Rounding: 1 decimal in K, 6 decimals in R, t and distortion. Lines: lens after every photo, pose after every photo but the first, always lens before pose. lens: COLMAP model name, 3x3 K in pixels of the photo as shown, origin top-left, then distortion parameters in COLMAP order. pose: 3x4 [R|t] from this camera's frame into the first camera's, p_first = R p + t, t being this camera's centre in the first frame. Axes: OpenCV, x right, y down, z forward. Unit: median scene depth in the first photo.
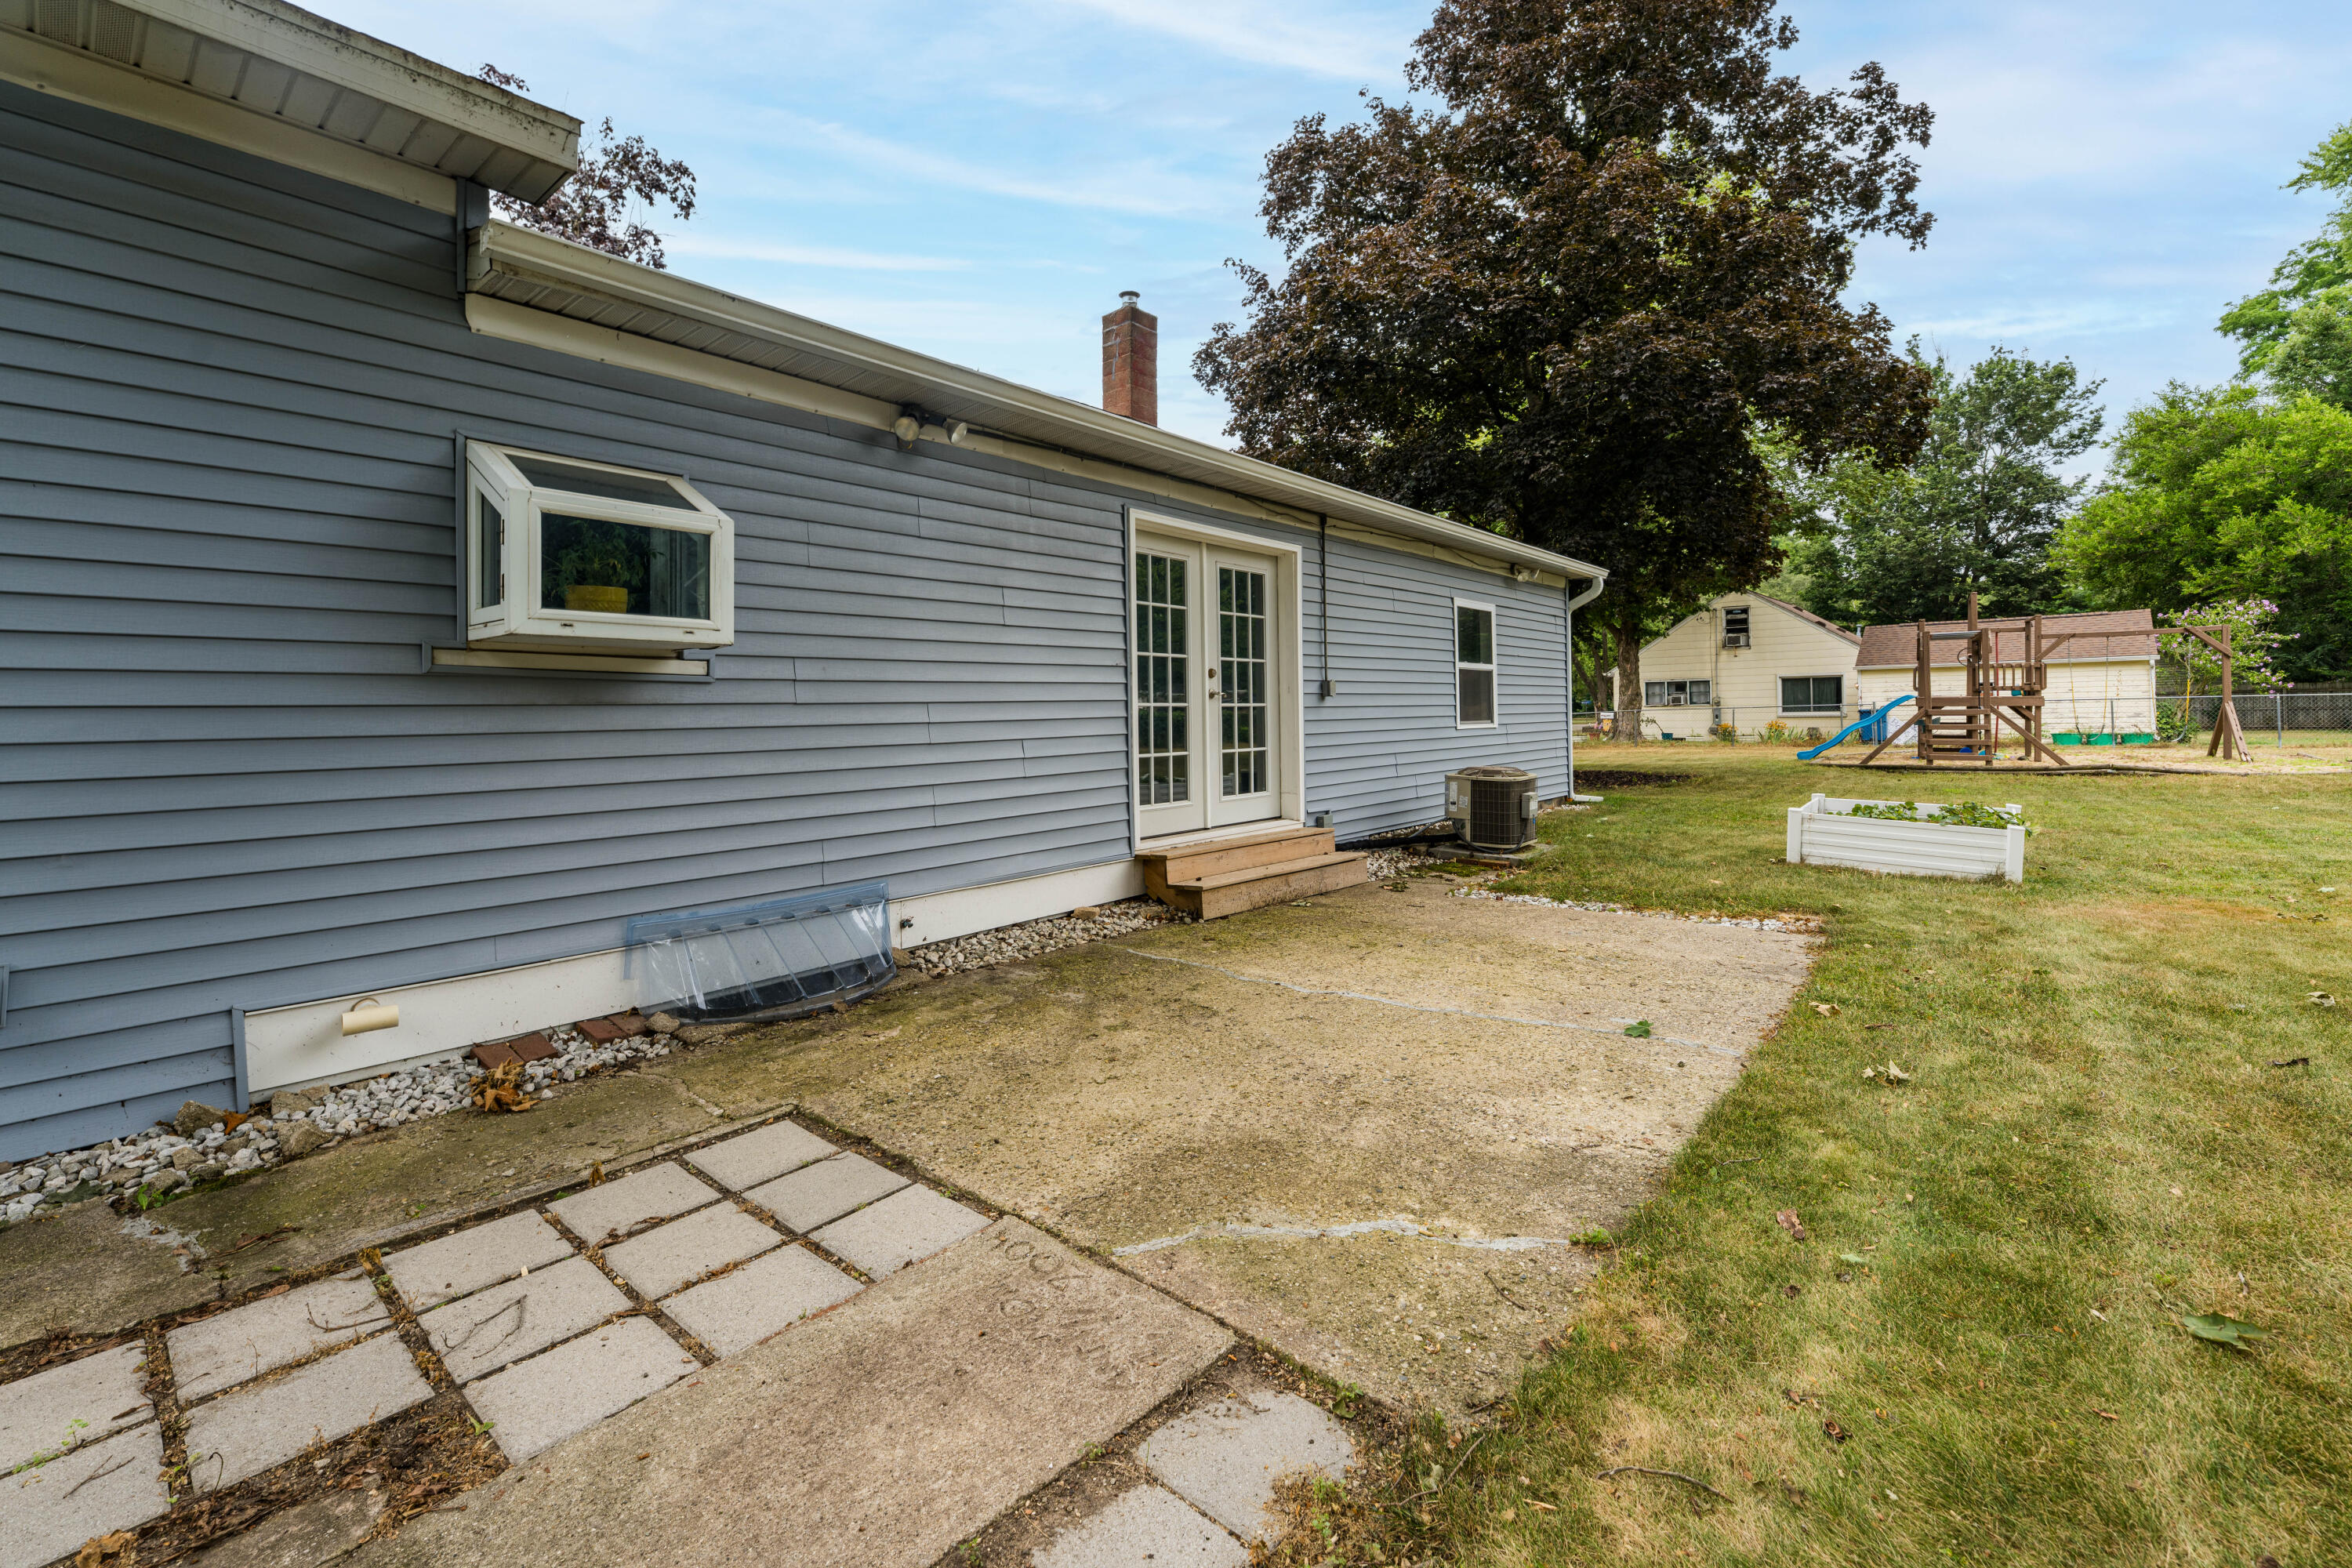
lens RADIAL K [[981.6, 0, 1175.3], [0, 981.6, 701.6], [0, 0, 1]] dist [-0.000433, 0.000191]
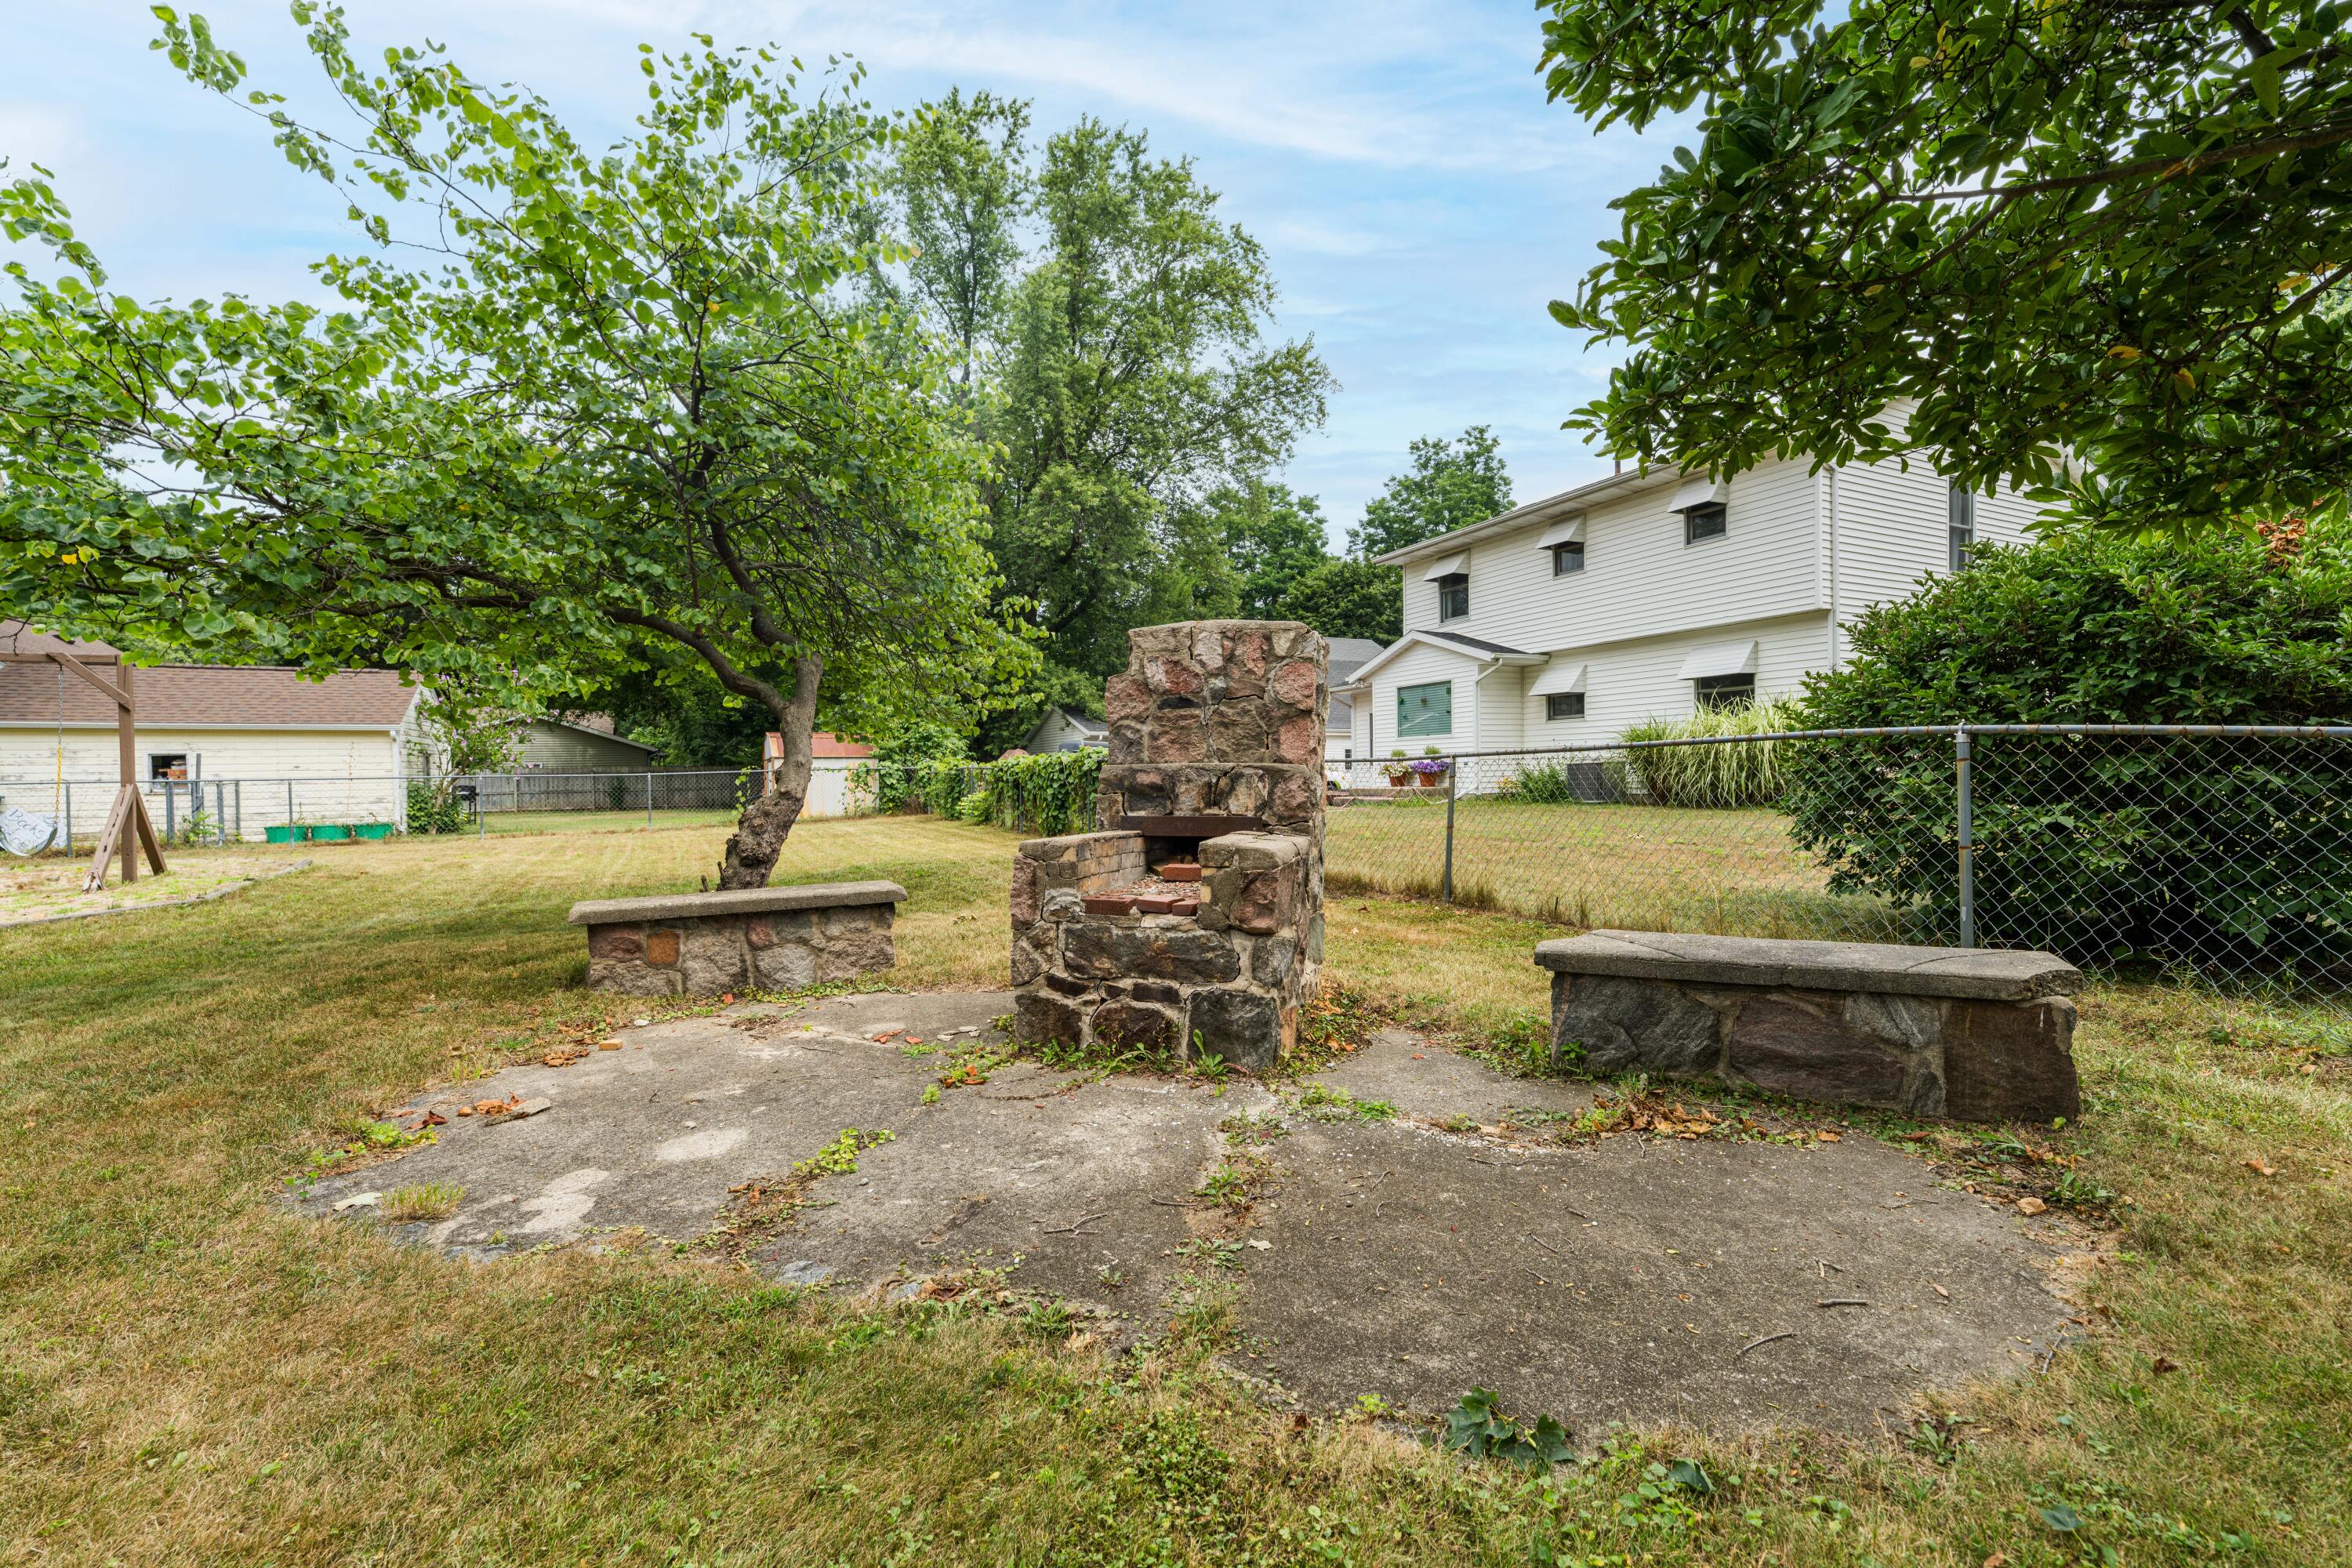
lens RADIAL K [[940.0, 0, 1176.0], [0, 940.0, 784.0], [0, 0, 1]] dist [-0.000366, 0.000056]
pose [[0.358821, -0.000078, 0.933406, 1.650746], [-0.002801, 0.999995, 0.001160, -0.005189], [-0.933402, -0.003031, 0.358819, 0.440286]]
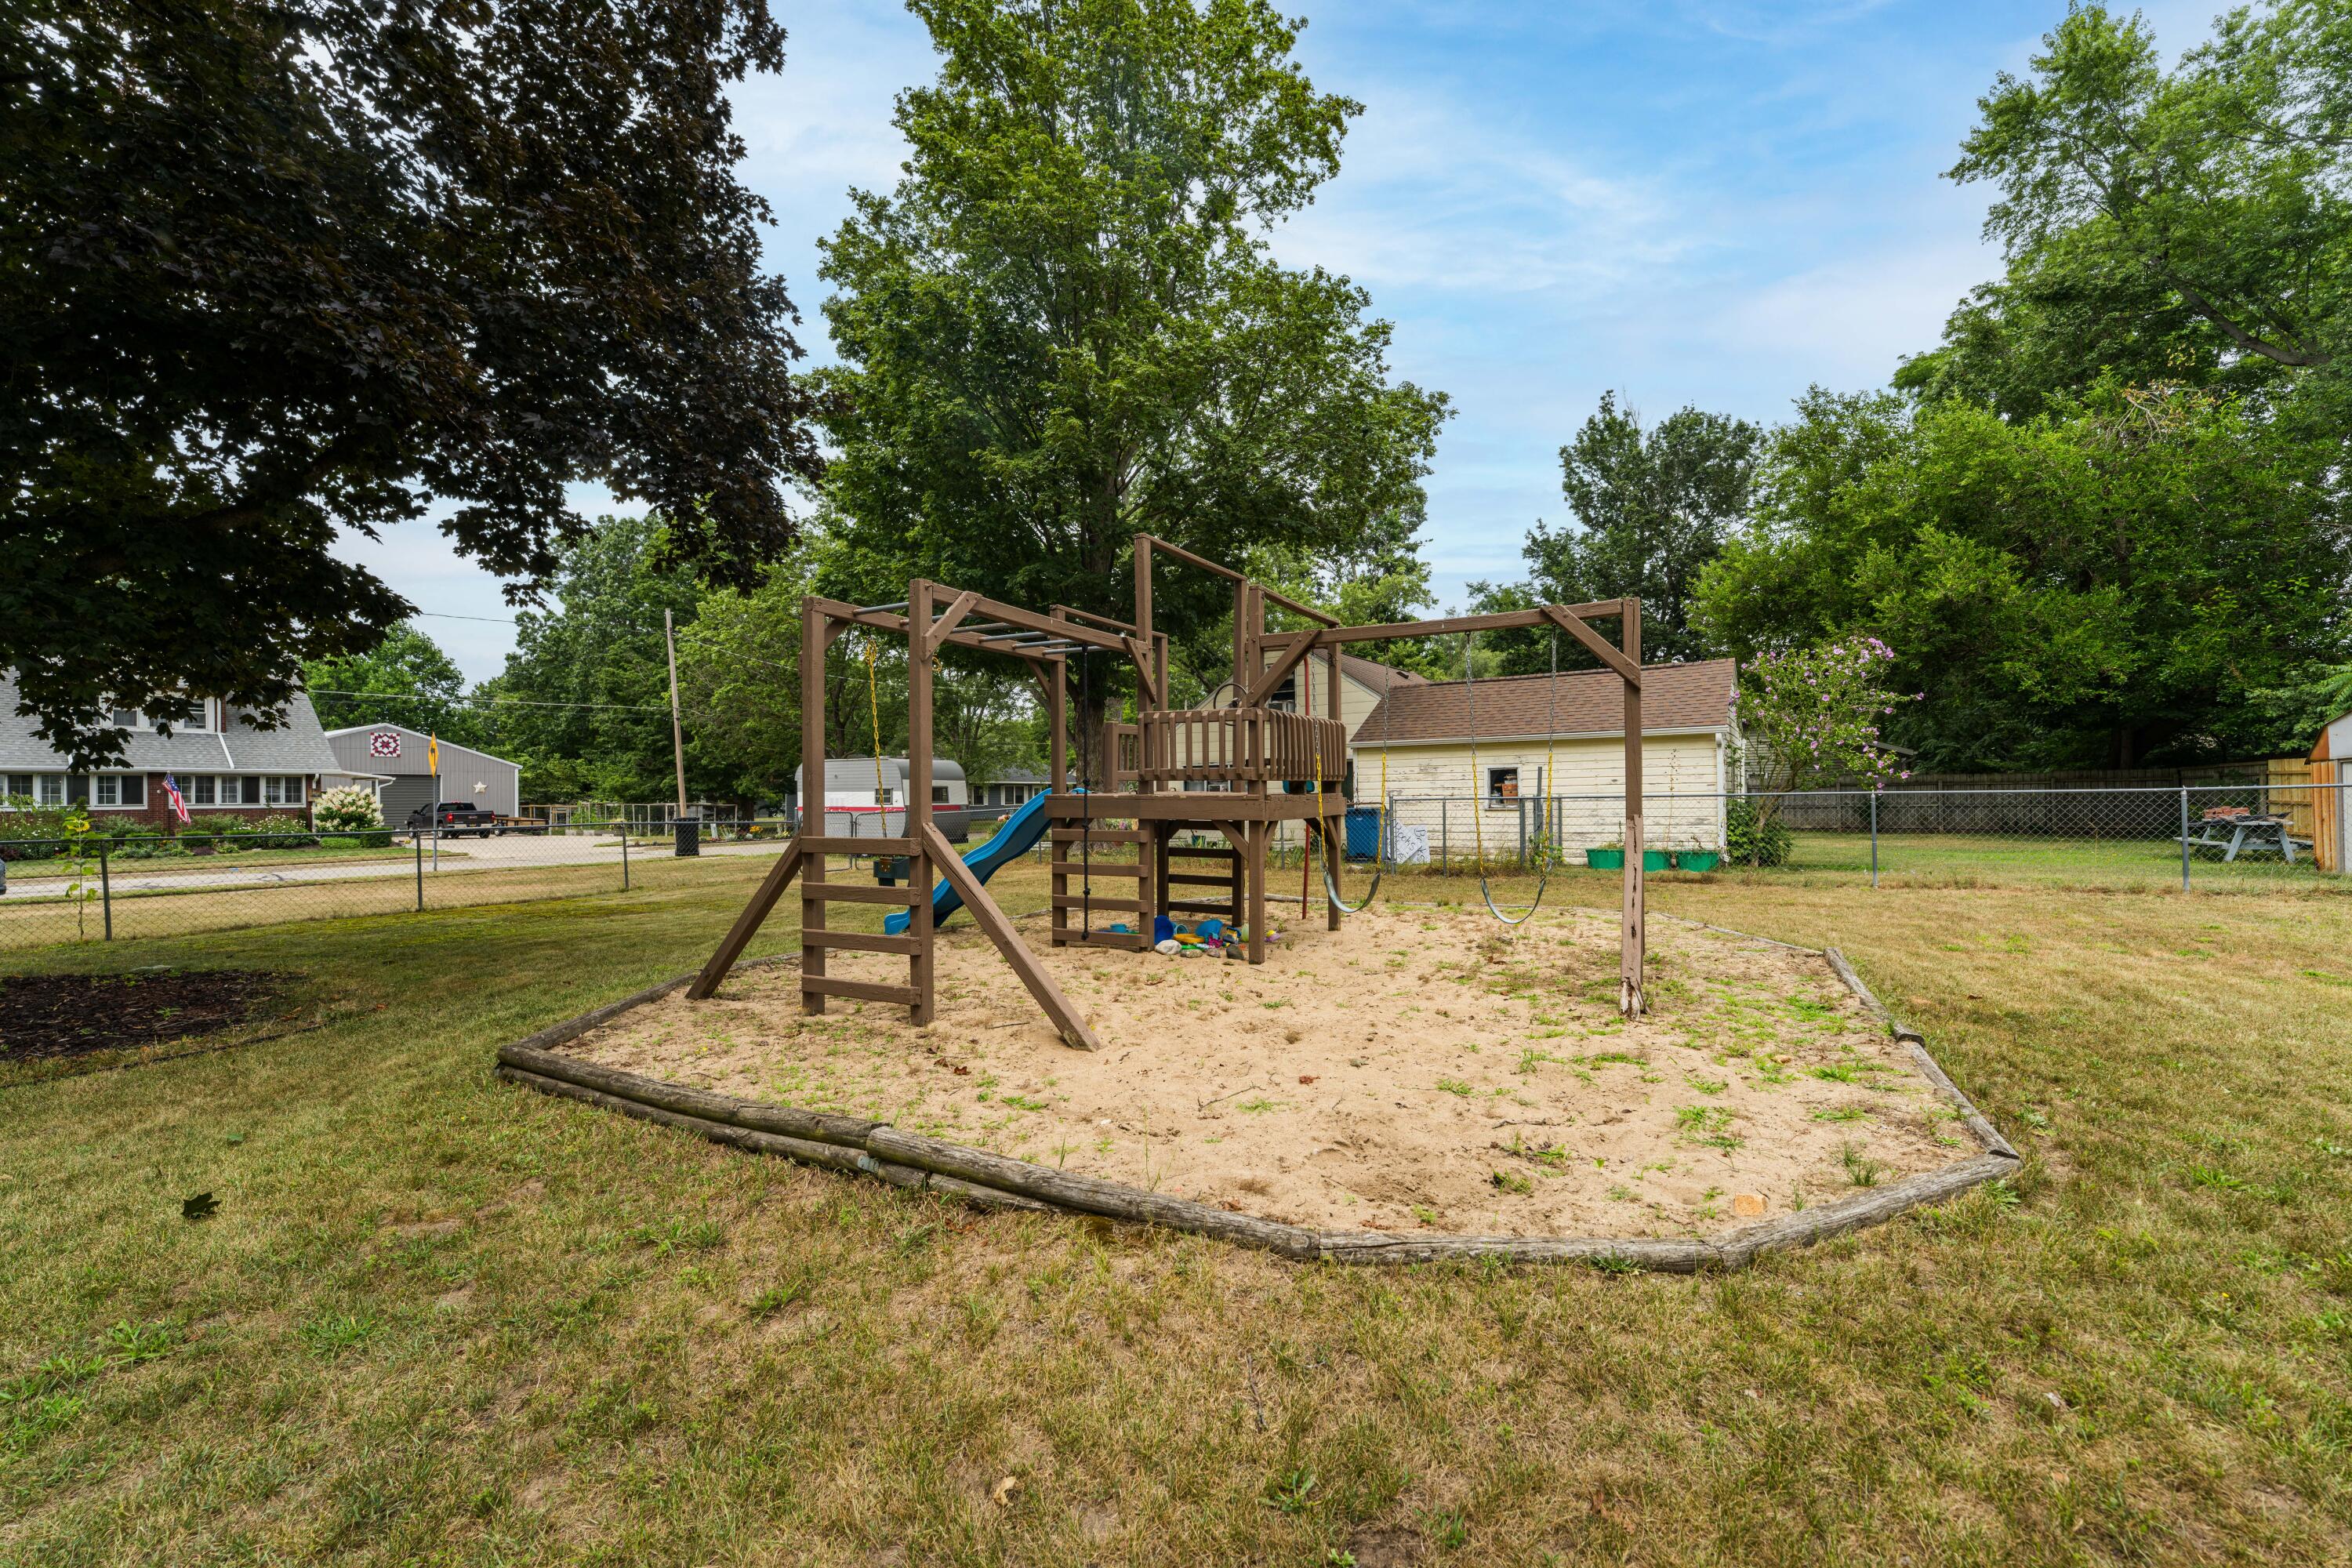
lens RADIAL K [[961.1, 0, 1174.0], [0, 961.1, 795.8], [0, 0, 1]] dist [-0.000378, 0.000188]
pose [[0.988820, 0.003149, 0.149078, 1.805772], [-0.004294, 0.999964, 0.007354, -0.017793], [-0.149050, -0.007912, 0.988798, 1.431831]]
